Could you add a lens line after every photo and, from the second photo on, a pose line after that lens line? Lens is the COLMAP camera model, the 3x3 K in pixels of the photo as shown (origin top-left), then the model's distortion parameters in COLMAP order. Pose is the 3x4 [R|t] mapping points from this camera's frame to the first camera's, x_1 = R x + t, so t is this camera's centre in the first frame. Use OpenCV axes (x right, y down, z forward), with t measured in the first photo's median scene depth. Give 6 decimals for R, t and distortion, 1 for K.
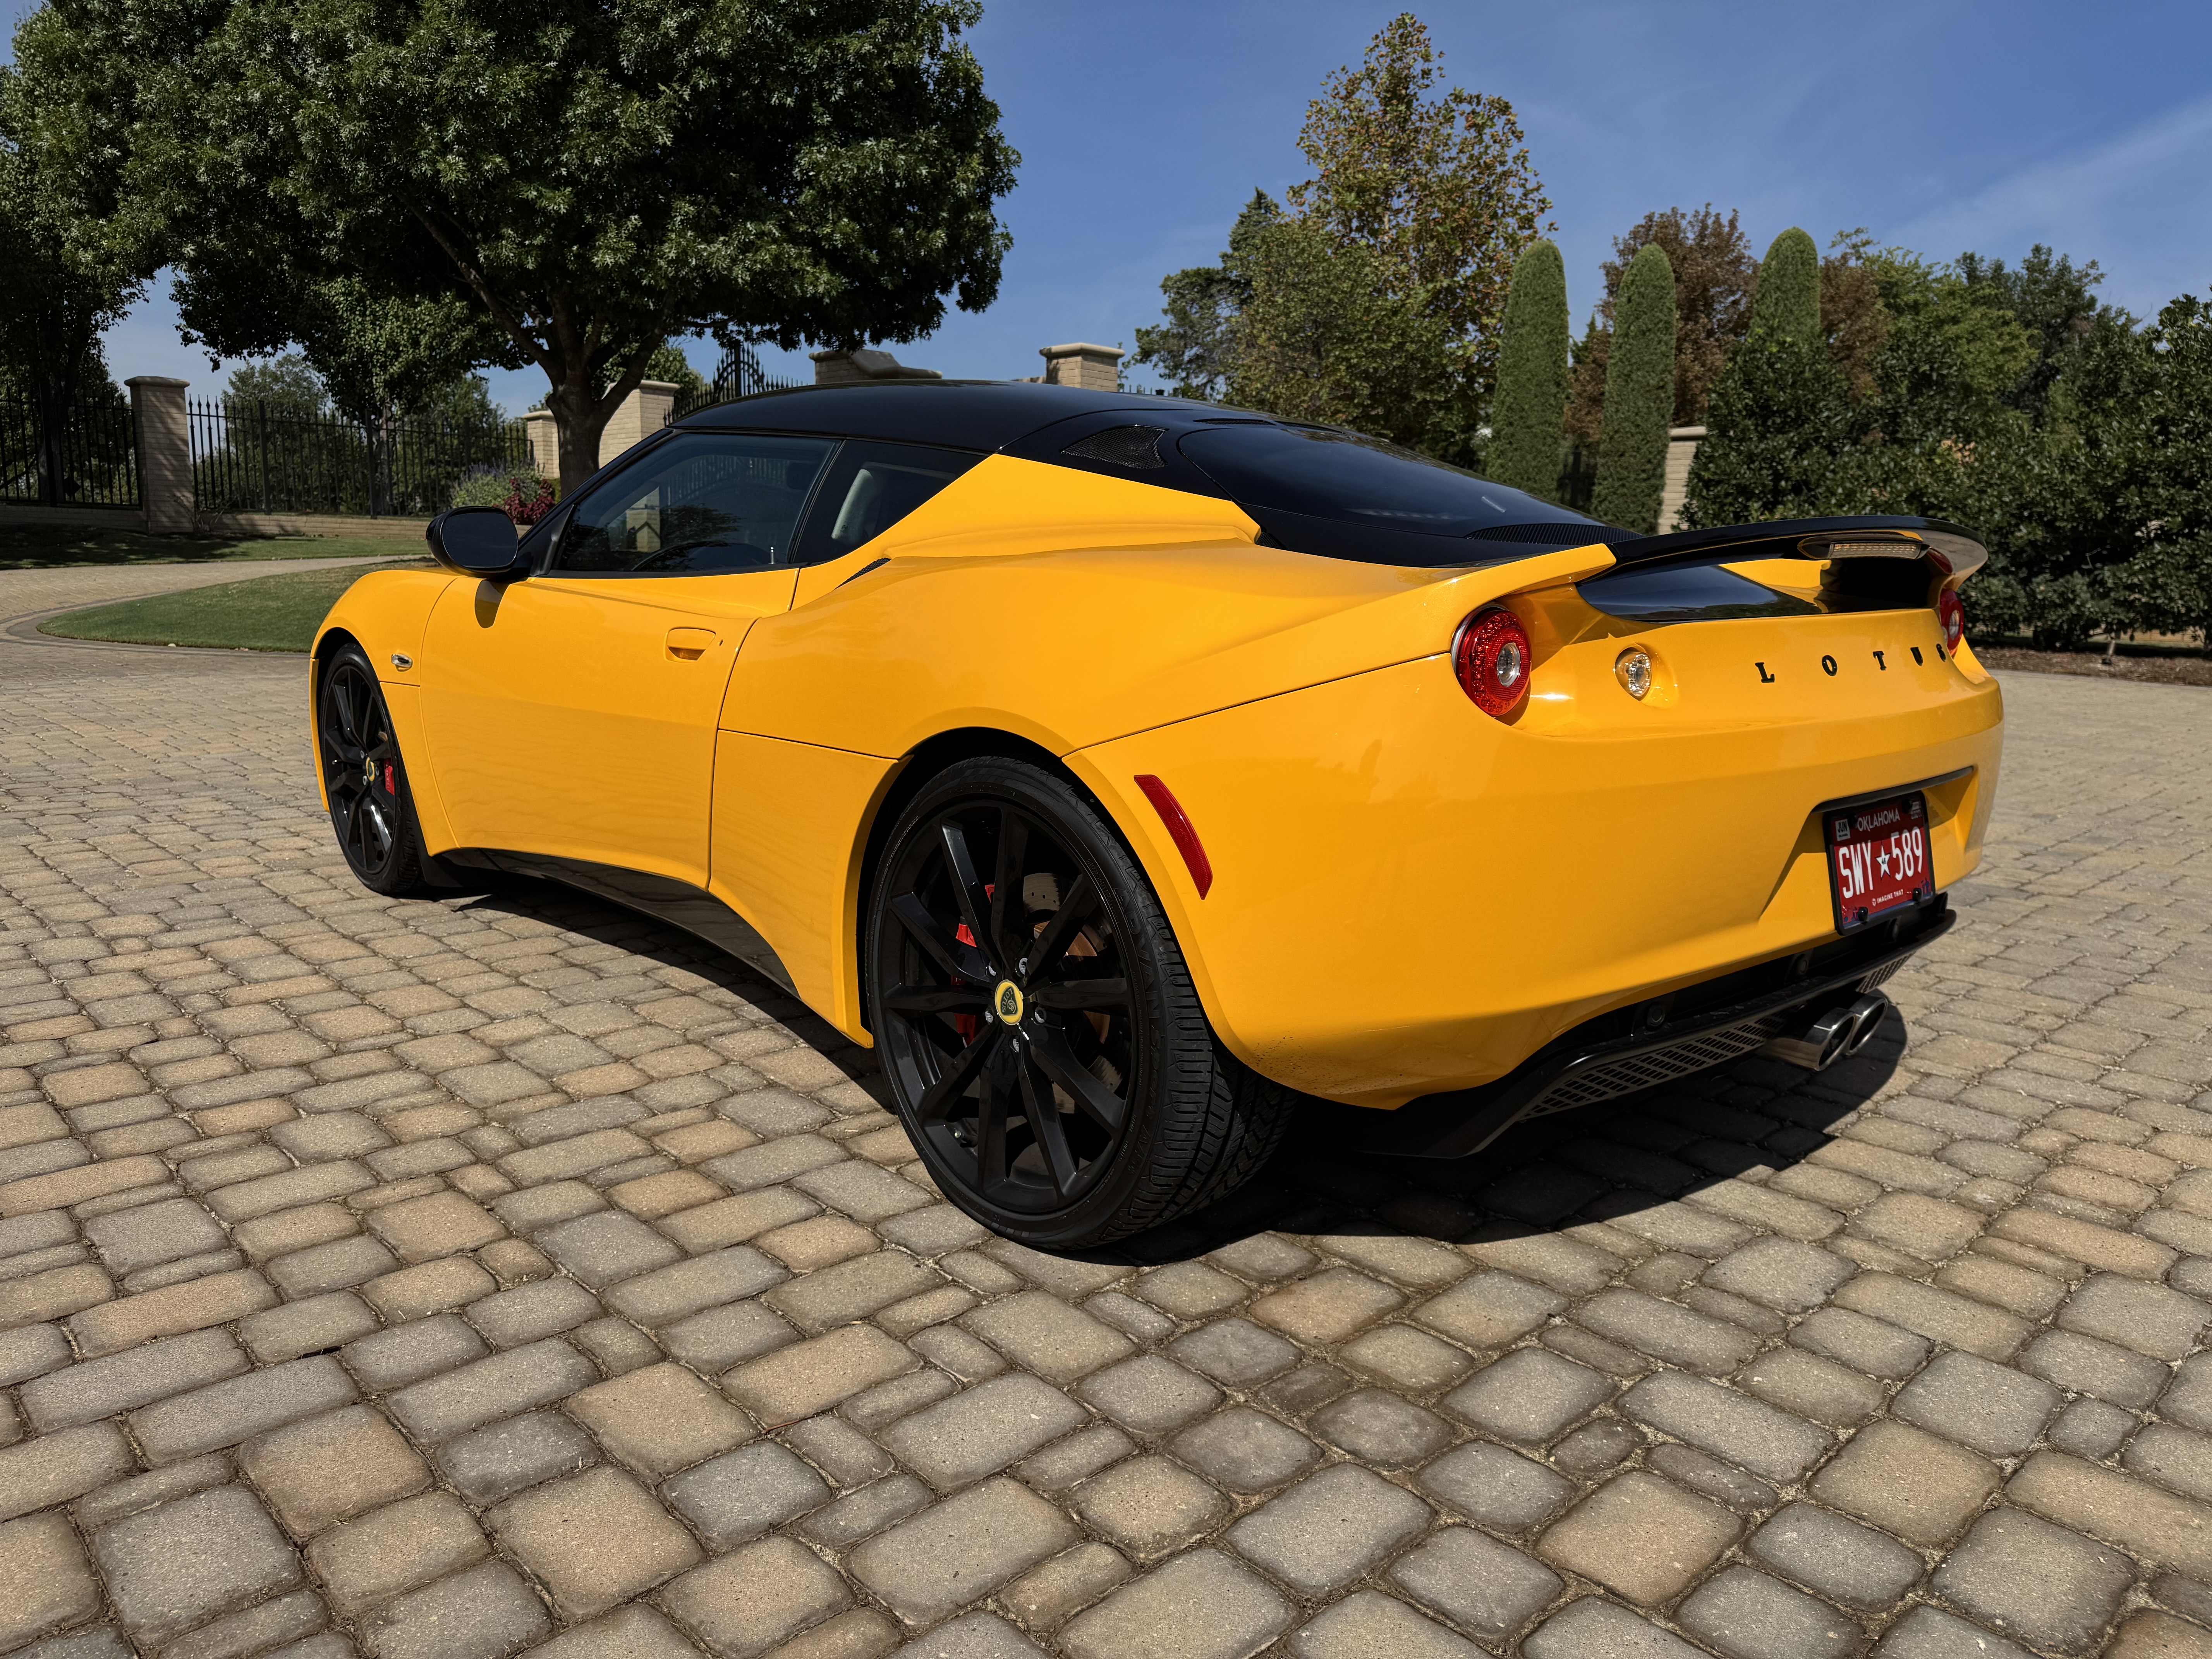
lens RADIAL K [[1558.7, 0, 1127.4], [0, 1558.7, 841.0], [0, 0, 1]] dist [0.019058, -0.024049]
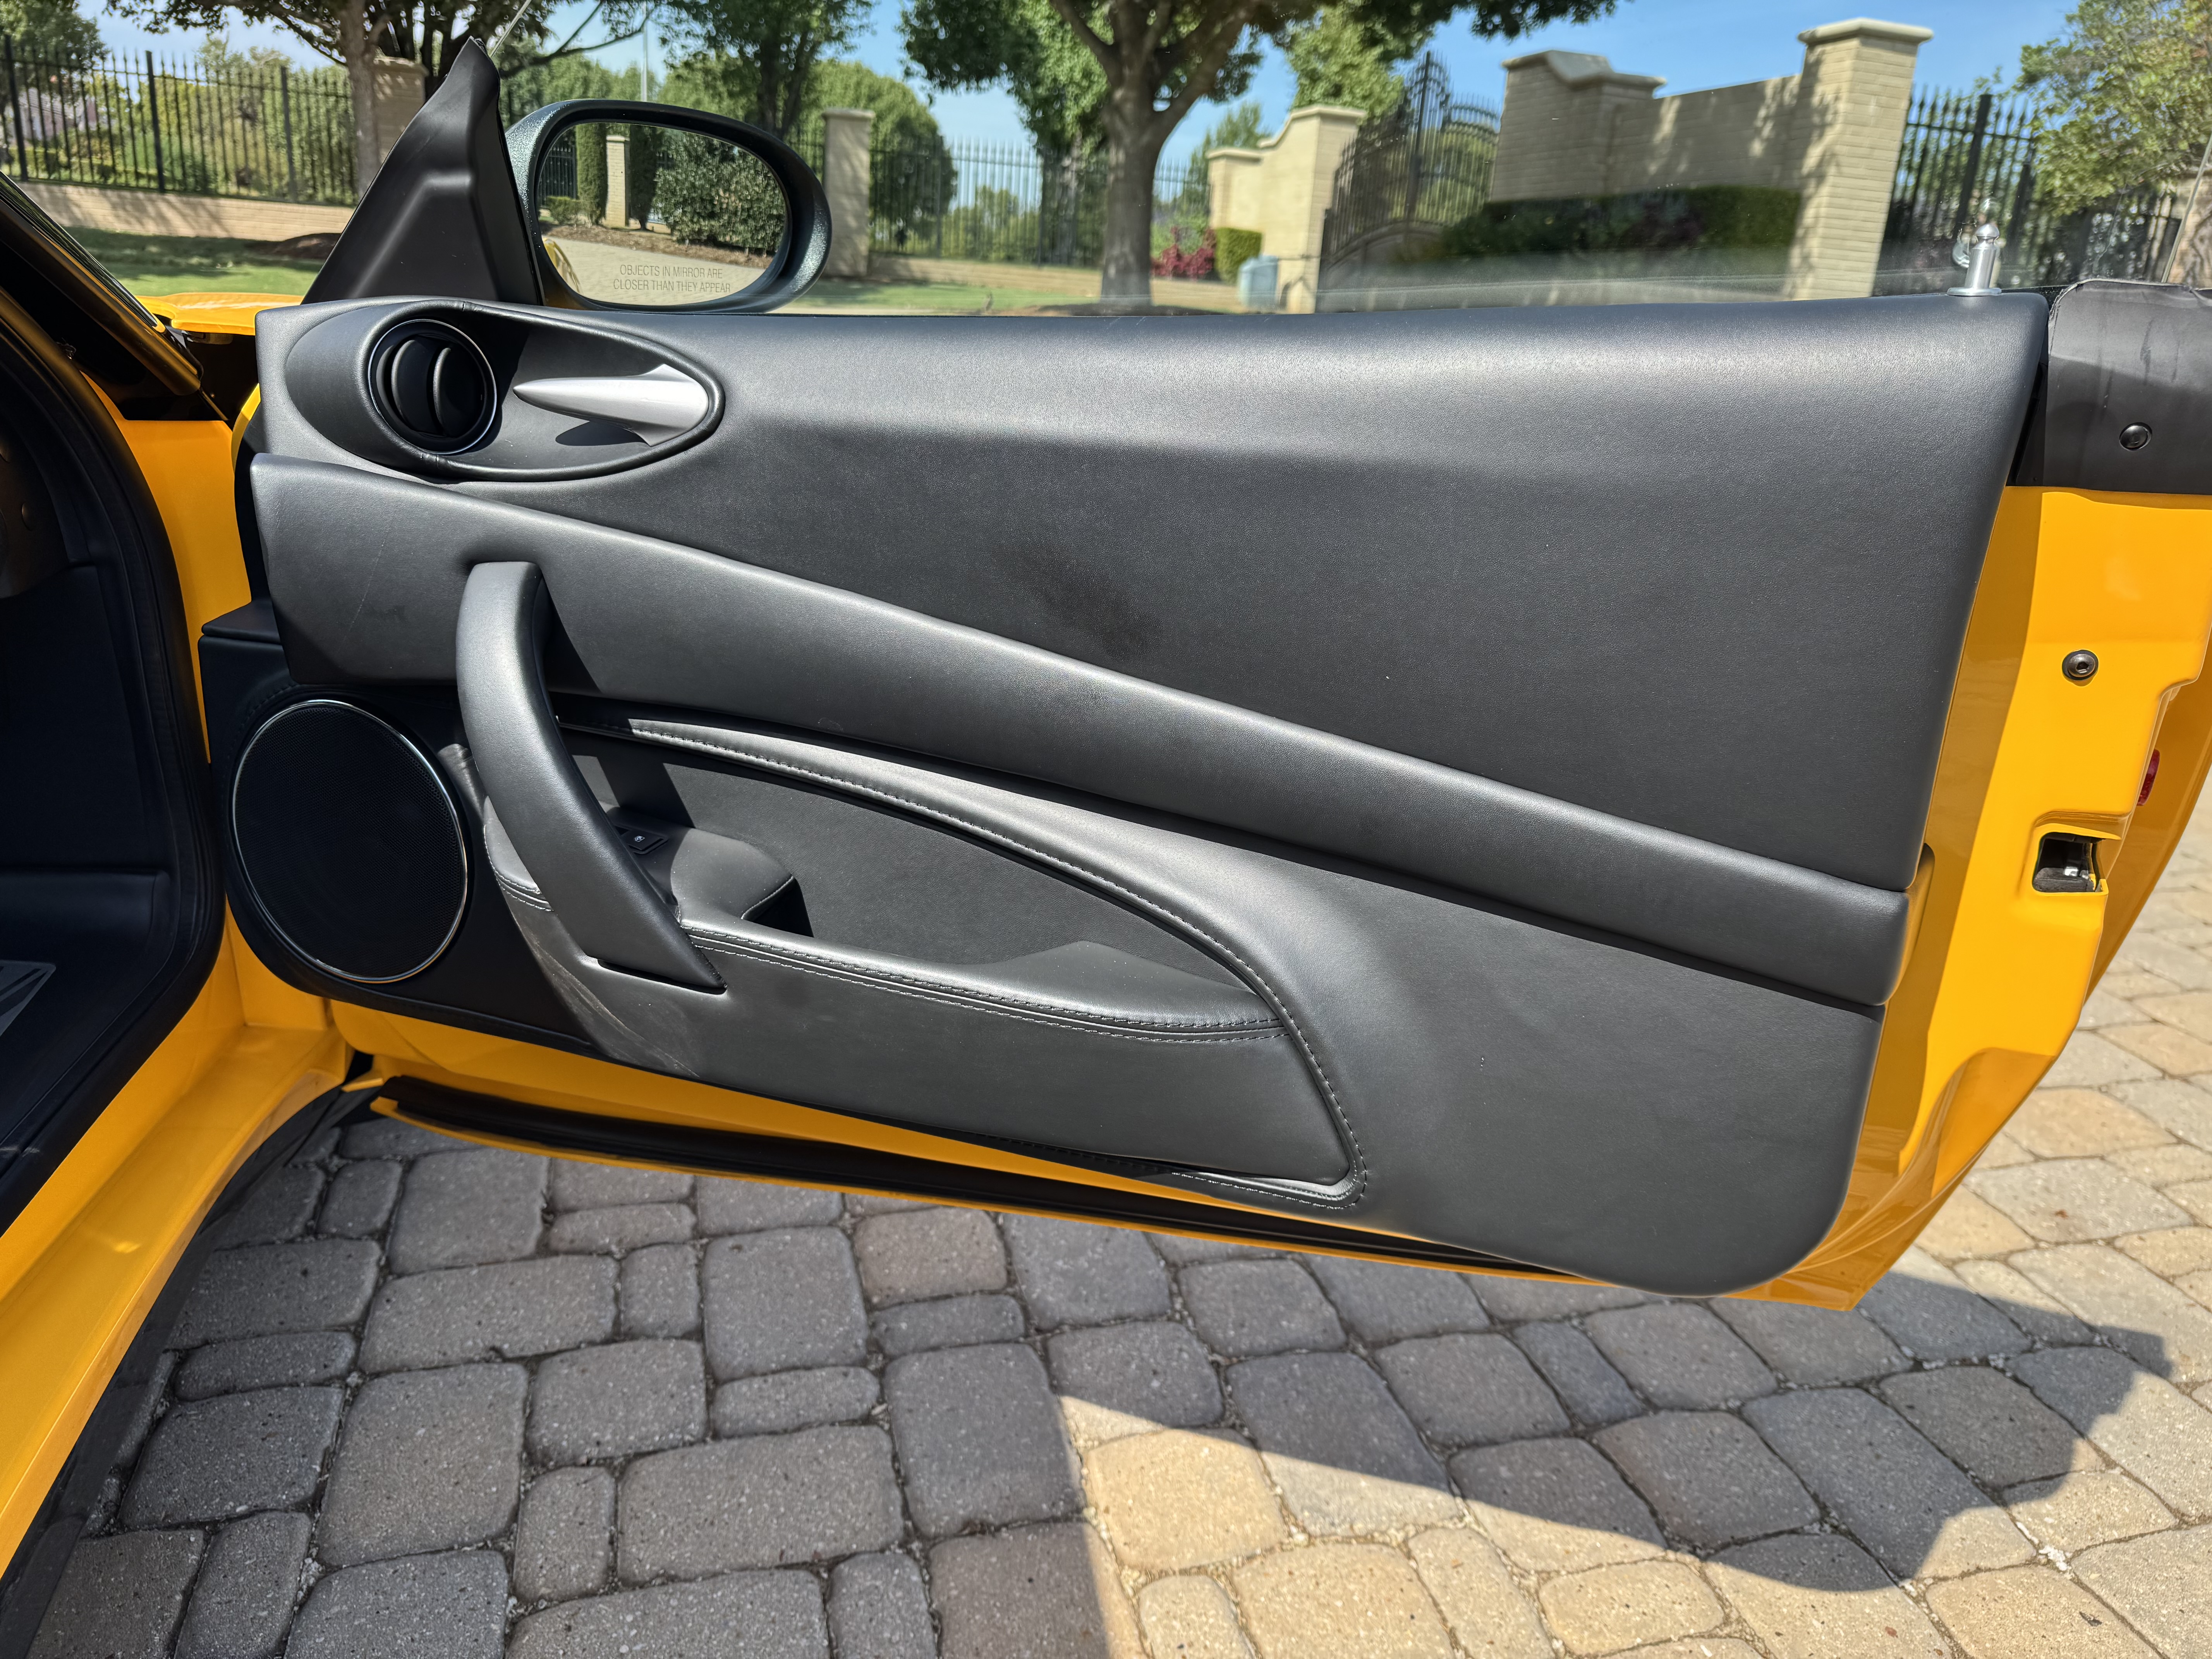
lens RADIAL K [[1558.7, 0, 1091.5], [0, 1558.7, 847.5], [0, 0, 1]] dist [0.019058, -0.024049]
pose [[0.877706, 0.193851, -0.438240, 0.294732], [-0.131414, 0.976834, 0.168898, -0.276865], [0.460828, -0.090652, 0.882847, 1.502351]]
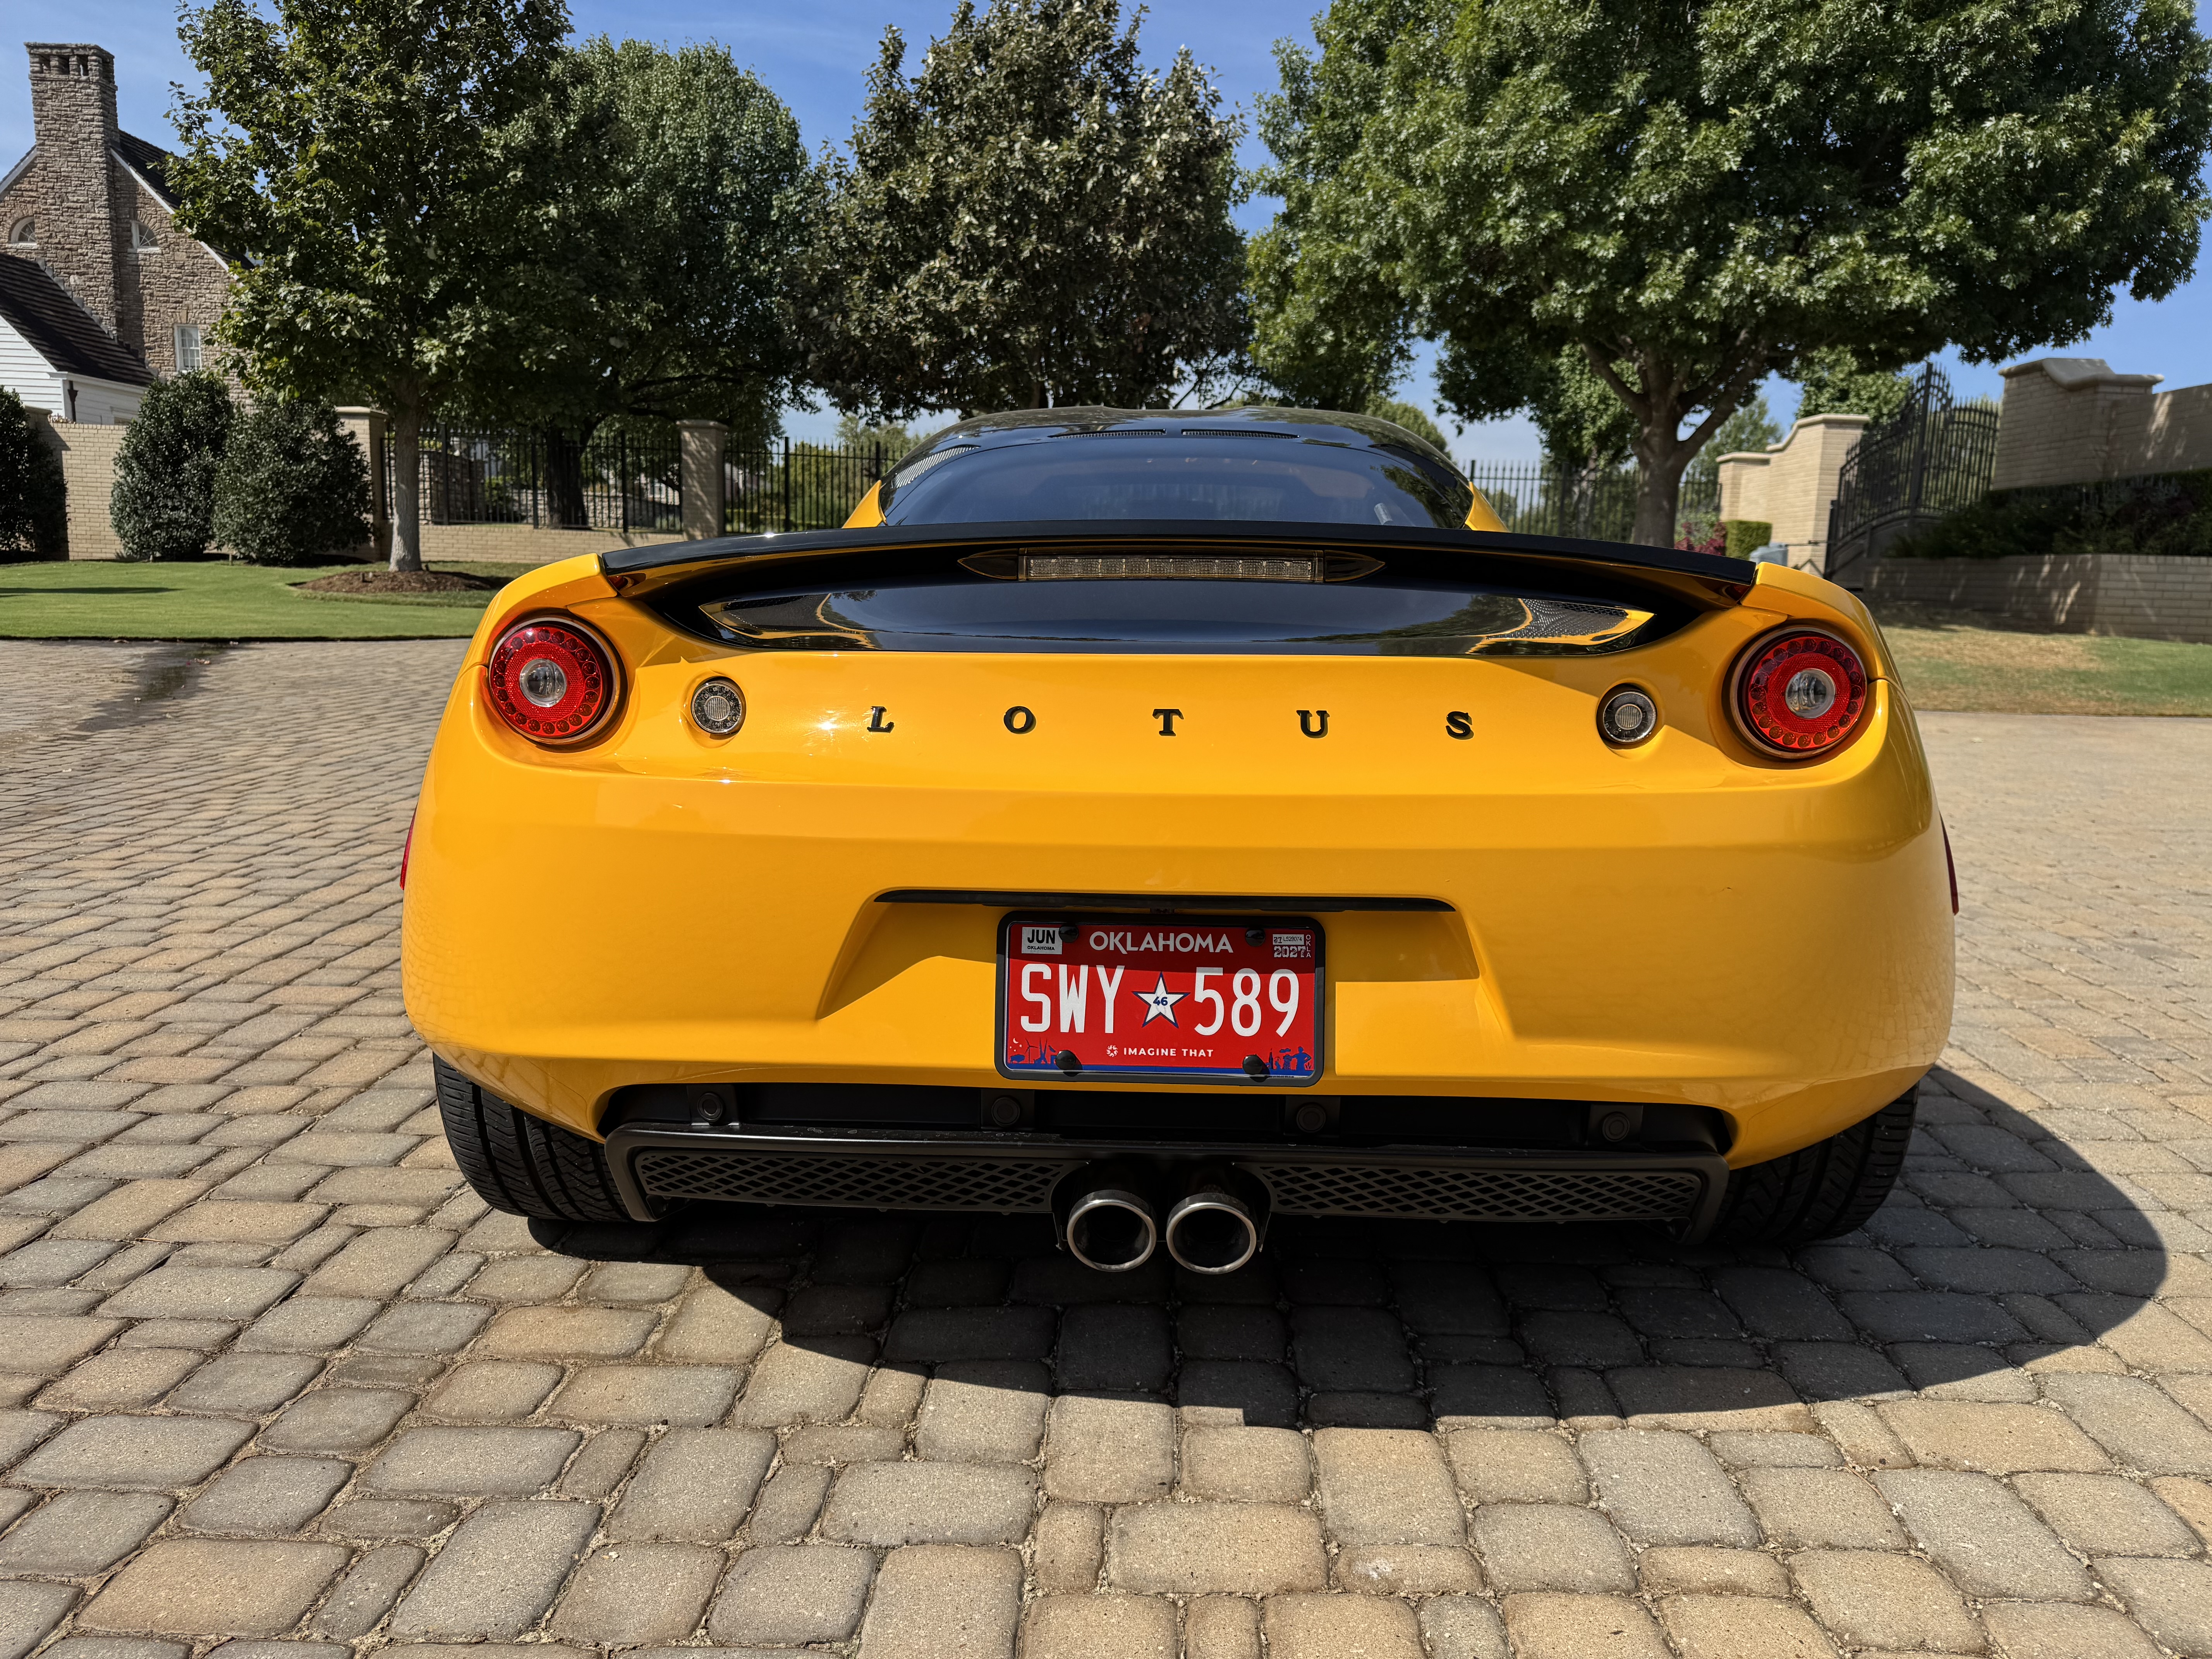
lens RADIAL K [[1558.7, 0, 1116.8], [0, 1558.7, 849.1], [0, 0, 1]] dist [0.019058, -0.024049]
pose [[0.706647, 0.118990, -0.697489, 0.760271], [-0.134808, 0.990343, 0.032371, -0.059822], [0.694605, 0.071152, 0.715864, 0.383753]]
